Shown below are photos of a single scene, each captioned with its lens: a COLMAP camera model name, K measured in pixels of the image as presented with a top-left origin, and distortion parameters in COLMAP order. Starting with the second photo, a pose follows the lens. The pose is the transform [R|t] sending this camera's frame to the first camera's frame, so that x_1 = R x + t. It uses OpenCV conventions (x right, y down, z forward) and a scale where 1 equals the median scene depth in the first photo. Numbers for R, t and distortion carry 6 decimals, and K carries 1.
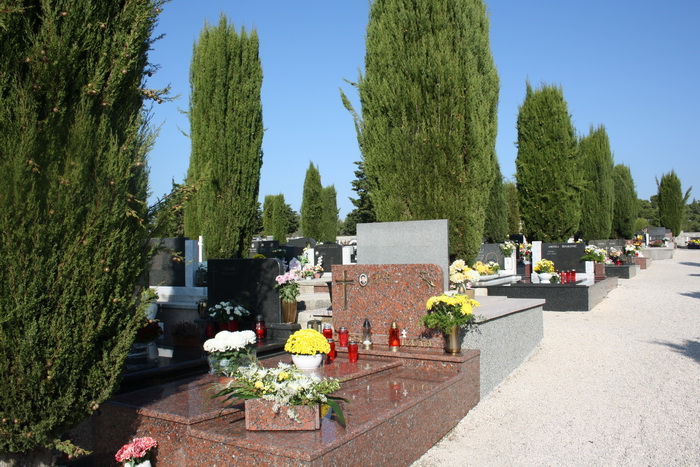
lens RADIAL K [[579.6, 0, 348.4], [0, 579.6, 229.2], [0, 0, 1]] dist [-0.106355, 0.062743]
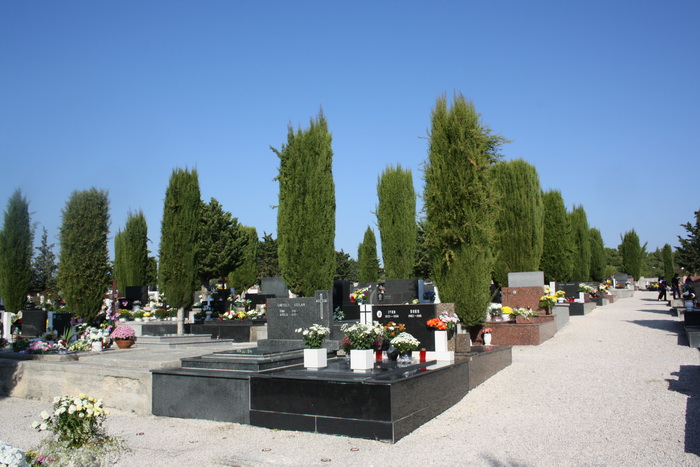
lens RADIAL K [[579.6, 0, 351.6], [0, 579.6, 237.0], [0, 0, 1]] dist [-0.106355, 0.062743]
pose [[0.998702, 0.003455, 0.050808, -0.263095], [0.000027, 0.997659, -0.068384, 0.002200], [-0.050925, 0.068296, 0.996364, -0.516186]]
